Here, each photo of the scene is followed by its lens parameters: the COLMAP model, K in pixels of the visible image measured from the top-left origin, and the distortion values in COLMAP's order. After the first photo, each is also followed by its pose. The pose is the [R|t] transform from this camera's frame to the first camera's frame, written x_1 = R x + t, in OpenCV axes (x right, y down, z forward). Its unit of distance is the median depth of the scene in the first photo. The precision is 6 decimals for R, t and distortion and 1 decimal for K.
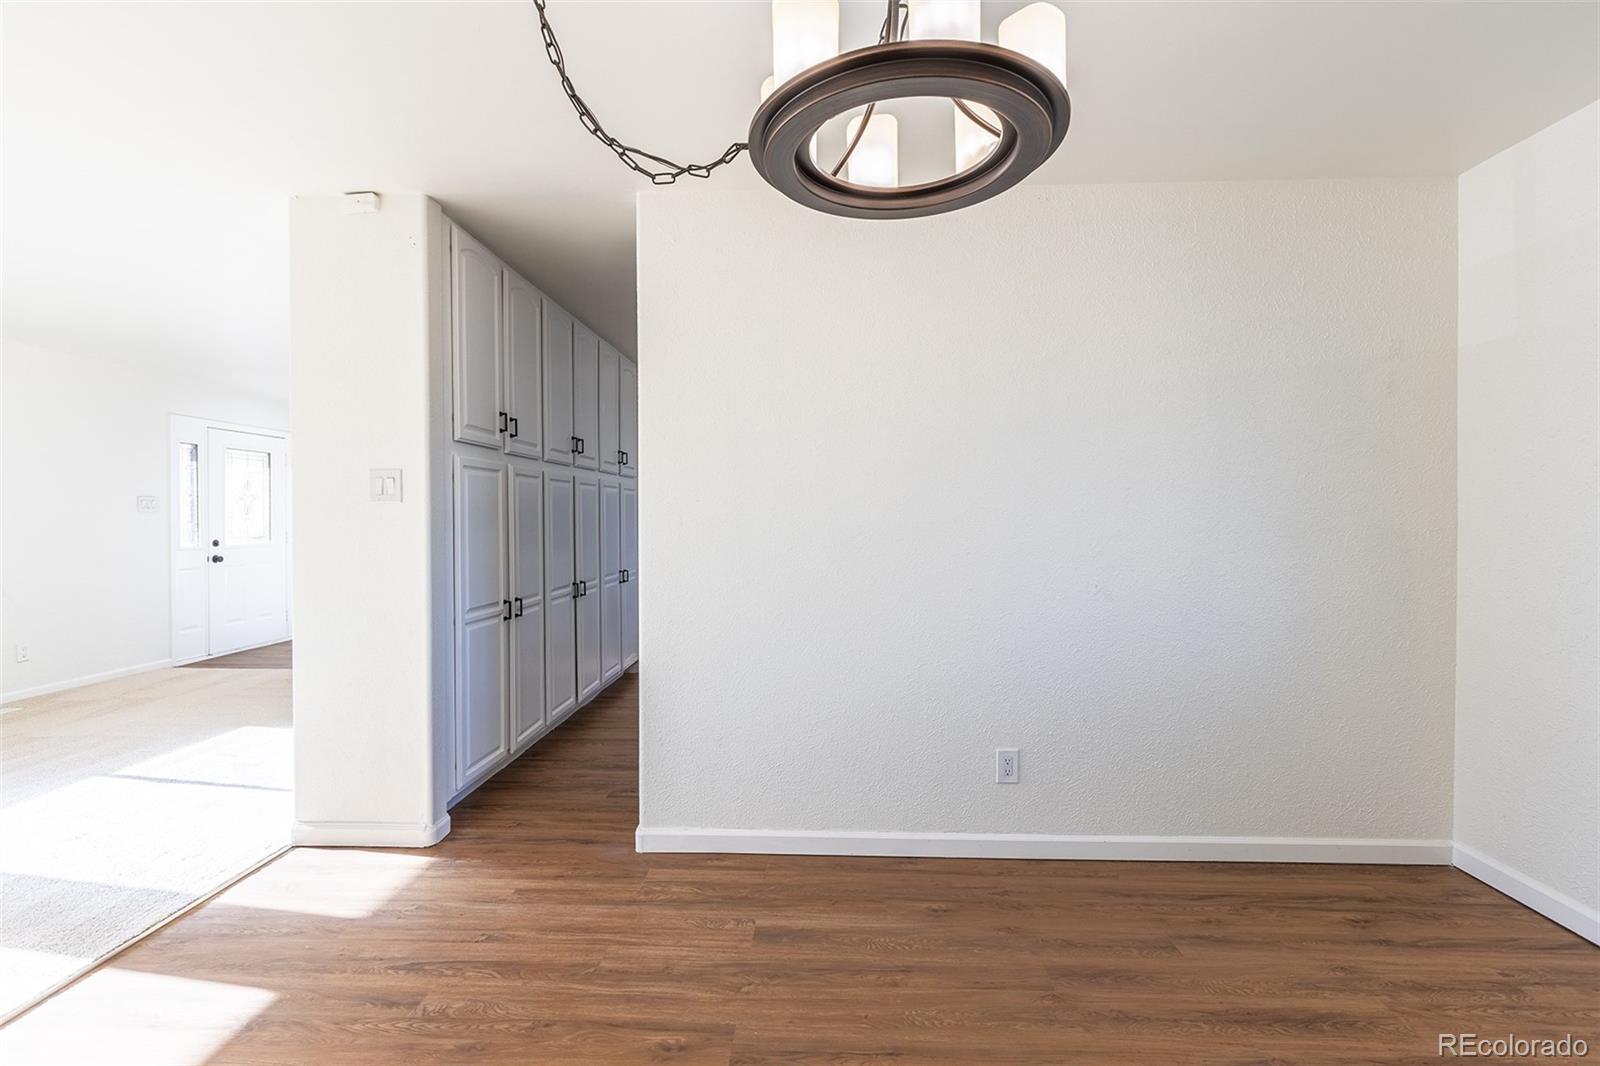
lens RADIAL K [[709.6, 0, 801.7], [0, 709.6, 532.8], [0, 0, 1]] dist [0.002685, -0.000192]
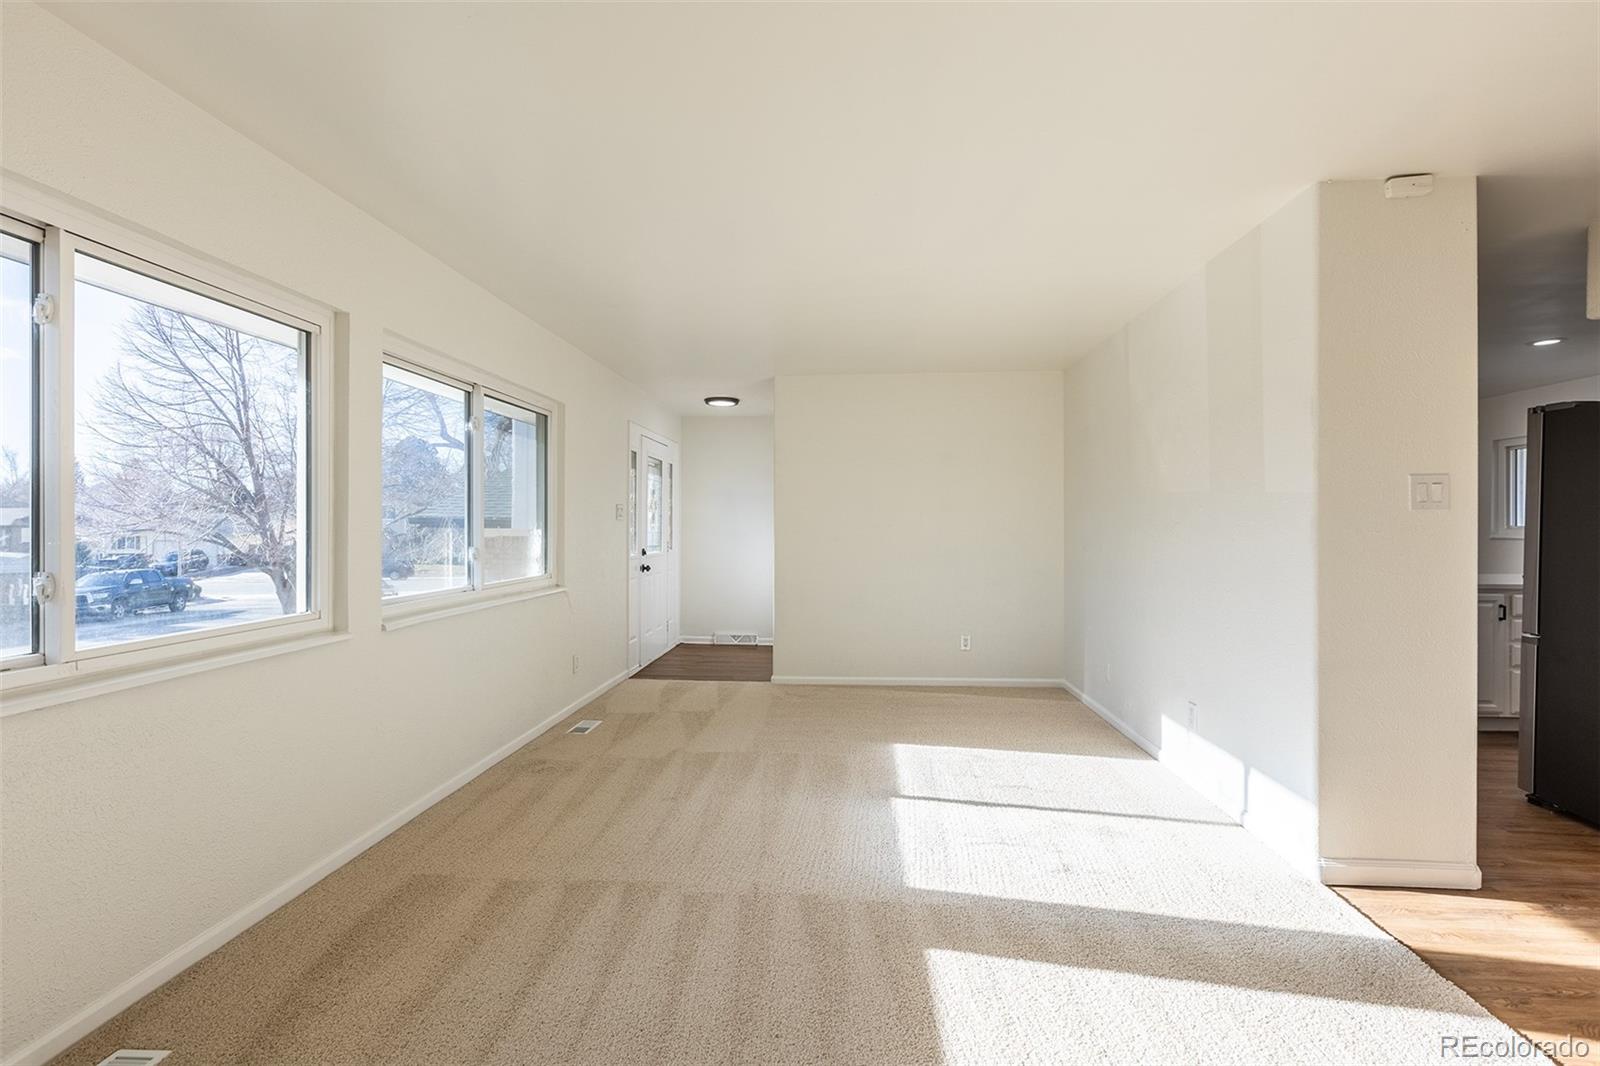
lens RADIAL K [[709.6, 0, 802.6], [0, 709.6, 529.2], [0, 0, 1]] dist [0.002685, -0.000192]
pose [[0.998784, -0.001514, -0.049270, -1.339636], [0.000687, 0.999859, -0.016781, -0.002480], [0.049288, 0.016727, 0.998645, 0.042877]]
